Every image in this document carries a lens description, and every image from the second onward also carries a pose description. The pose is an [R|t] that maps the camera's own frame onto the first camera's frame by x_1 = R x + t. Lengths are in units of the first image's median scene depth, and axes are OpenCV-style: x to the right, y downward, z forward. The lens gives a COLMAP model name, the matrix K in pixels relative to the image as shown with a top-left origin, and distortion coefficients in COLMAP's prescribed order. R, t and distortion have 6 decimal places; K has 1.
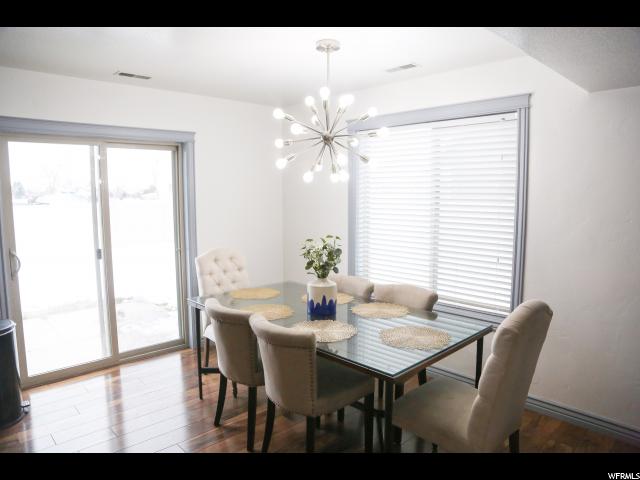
lens RADIAL K [[429.0, 0, 317.0], [0, 429.0, 233.6], [0, 0, 1]] dist [0.000483, 0.001198]
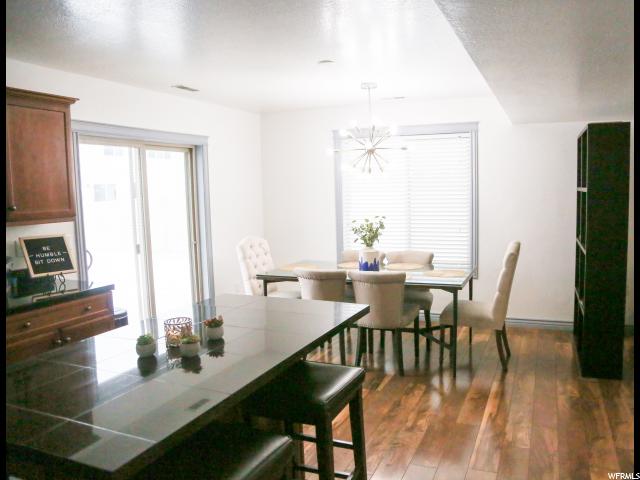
lens RADIAL K [[521.7, 0, 320.0], [0, 521.7, 240.0], [0, 0, 1]] dist [0.088844, 0.000165]
pose [[0.903138, -0.059972, 0.425141, -0.739121], [0.063322, 0.997974, 0.006261, 0.051012], [-0.424655, 0.021266, 0.905105, -0.426548]]
